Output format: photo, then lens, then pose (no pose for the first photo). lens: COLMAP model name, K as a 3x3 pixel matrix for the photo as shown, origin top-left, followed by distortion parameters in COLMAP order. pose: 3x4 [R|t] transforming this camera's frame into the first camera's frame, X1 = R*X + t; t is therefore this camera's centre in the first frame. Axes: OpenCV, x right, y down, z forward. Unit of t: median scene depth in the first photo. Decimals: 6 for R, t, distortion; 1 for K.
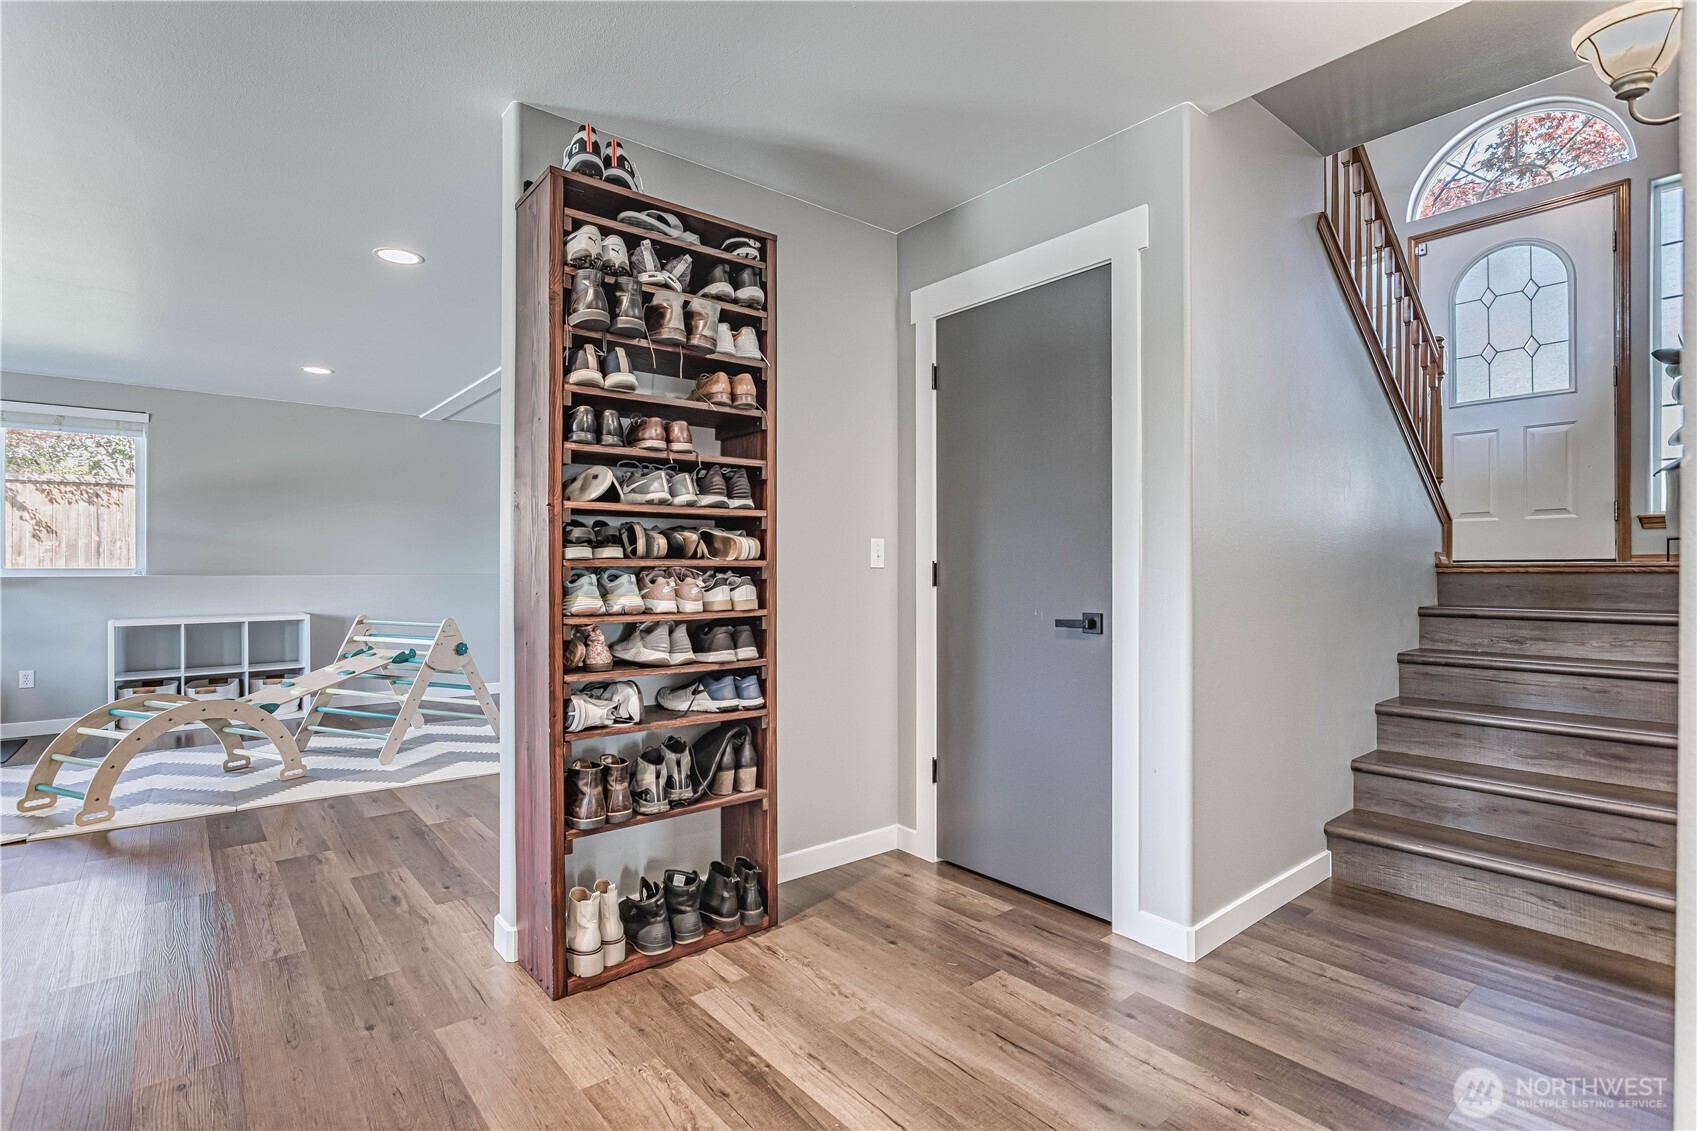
lens RADIAL K [[810.3, 0, 851.3], [0, 810.3, 569.0], [0, 0, 1]] dist [0.001374, 0.000339]
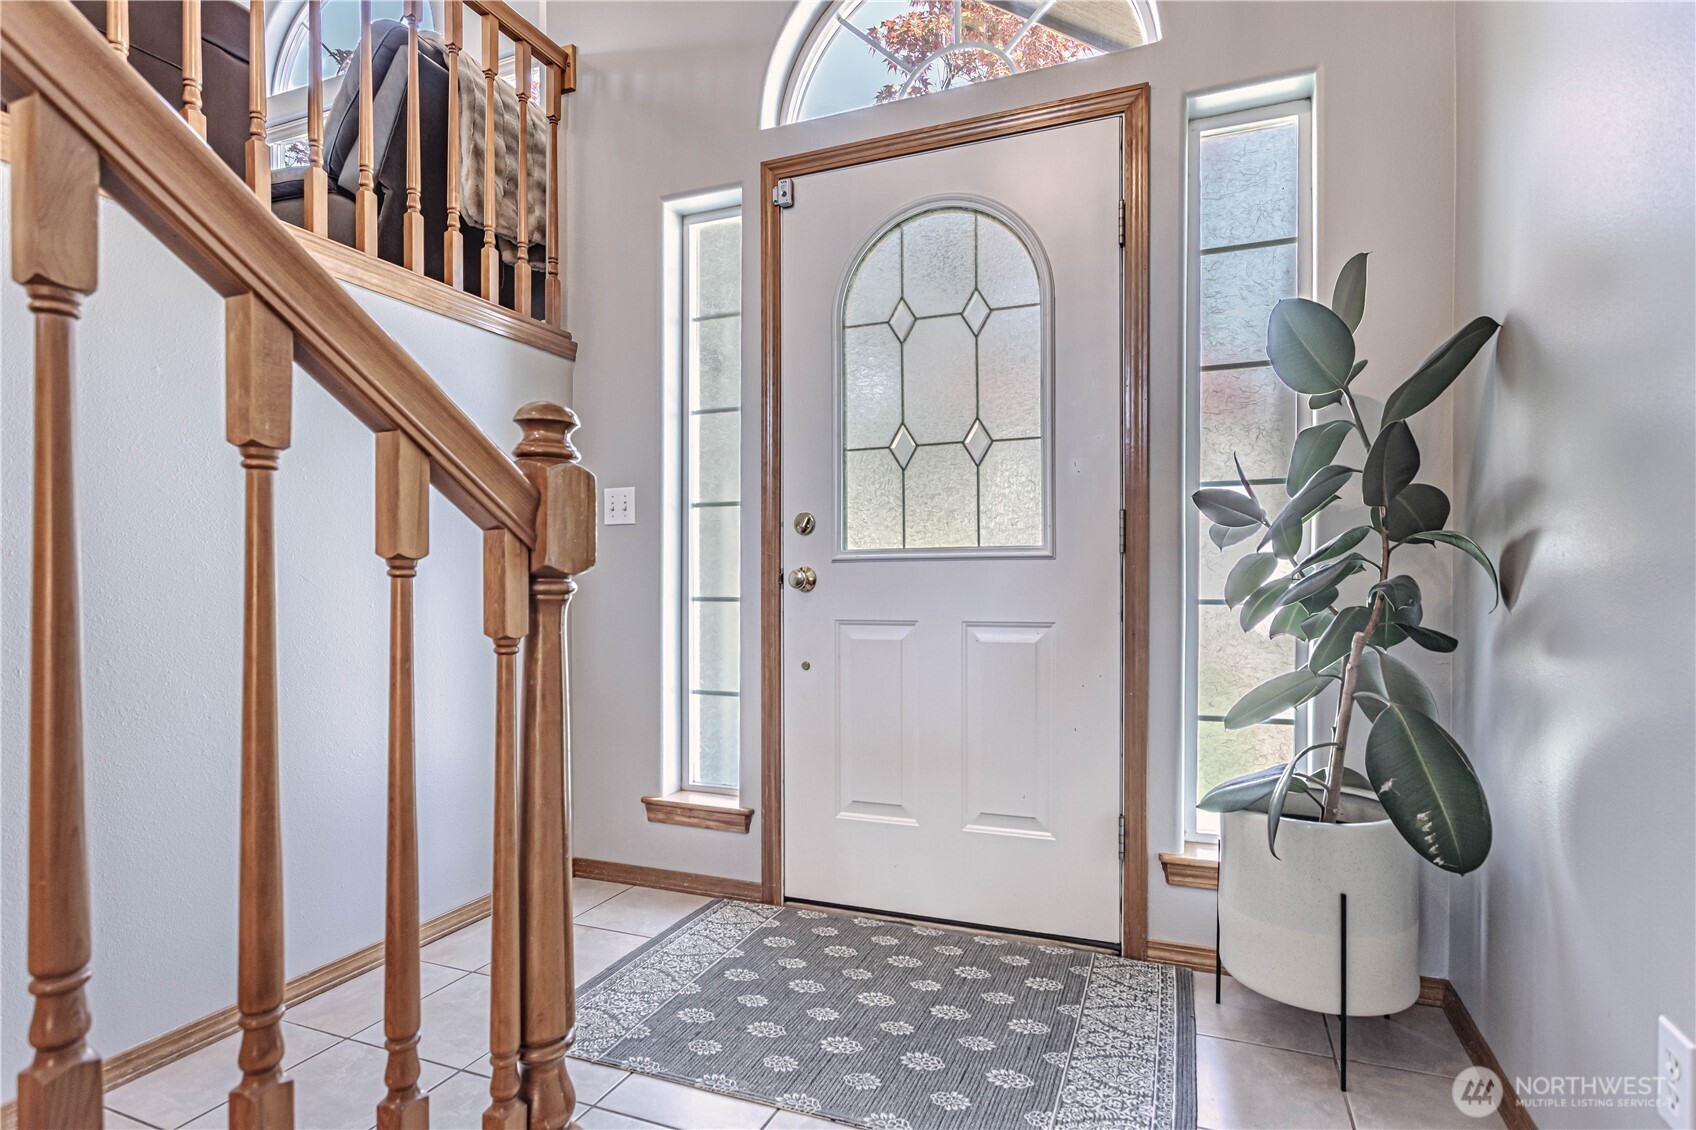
lens RADIAL K [[809.9, 0, 846.7], [0, 809.9, 566.2], [0, 0, 1]] dist [0.001374, 0.000339]
pose [[0.908655, 0.003696, 0.417530, 0.622330], [-0.004855, 0.999987, 0.001714, -0.217932], [-0.417518, -0.003585, 0.908661, 0.662721]]
